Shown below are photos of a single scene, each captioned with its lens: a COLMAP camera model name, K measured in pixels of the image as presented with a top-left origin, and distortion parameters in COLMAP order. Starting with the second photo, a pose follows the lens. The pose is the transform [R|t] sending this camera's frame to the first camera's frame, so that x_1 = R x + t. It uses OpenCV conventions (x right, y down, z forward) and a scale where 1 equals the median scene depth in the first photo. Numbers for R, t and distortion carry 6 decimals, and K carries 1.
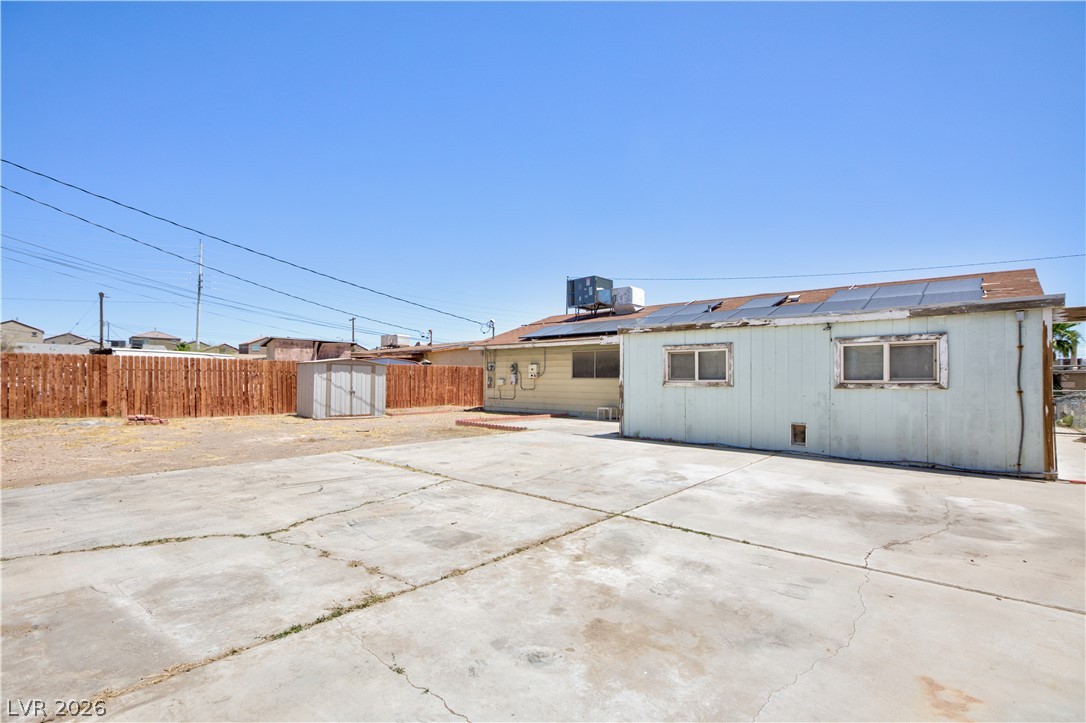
lens RADIAL K [[510.3, 0, 546.3], [0, 510.3, 370.5], [0, 0, 1]] dist [-0.013595, 0.000999]
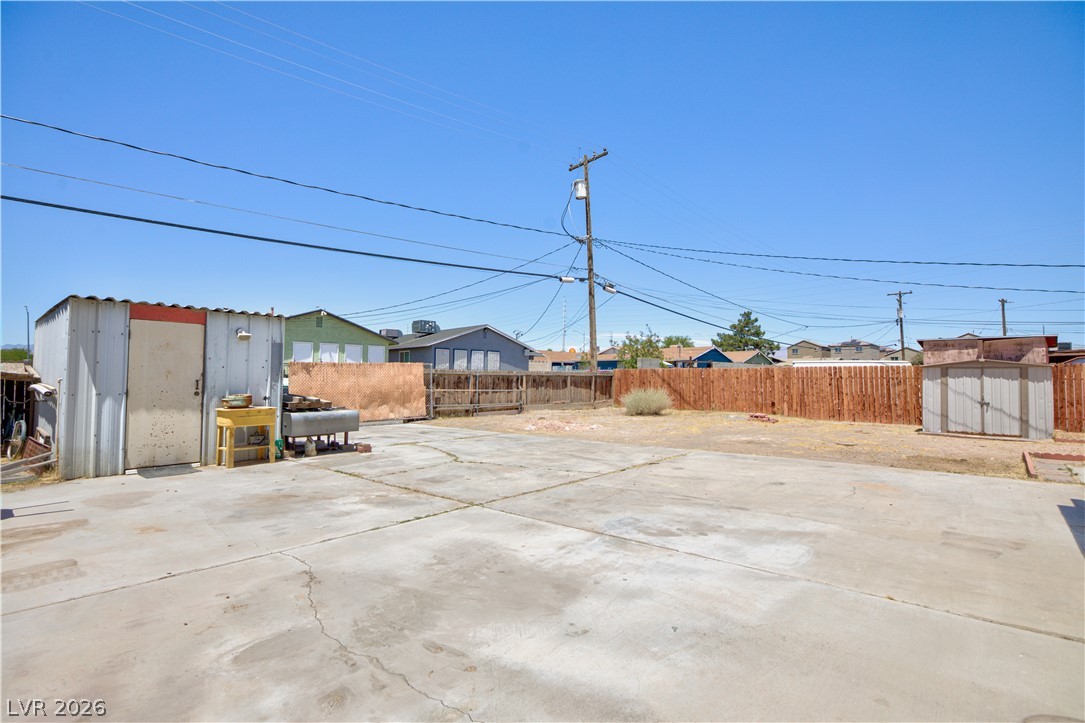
lens RADIAL K [[509.8, 0, 547.6], [0, 509.8, 364.9], [0, 0, 1]] dist [-0.013595, 0.000999]
pose [[0.010610, -0.037295, -0.999248, 0.403730], [0.013514, 0.999218, -0.037151, 0.004149], [0.999852, -0.013110, 0.011106, 0.359975]]
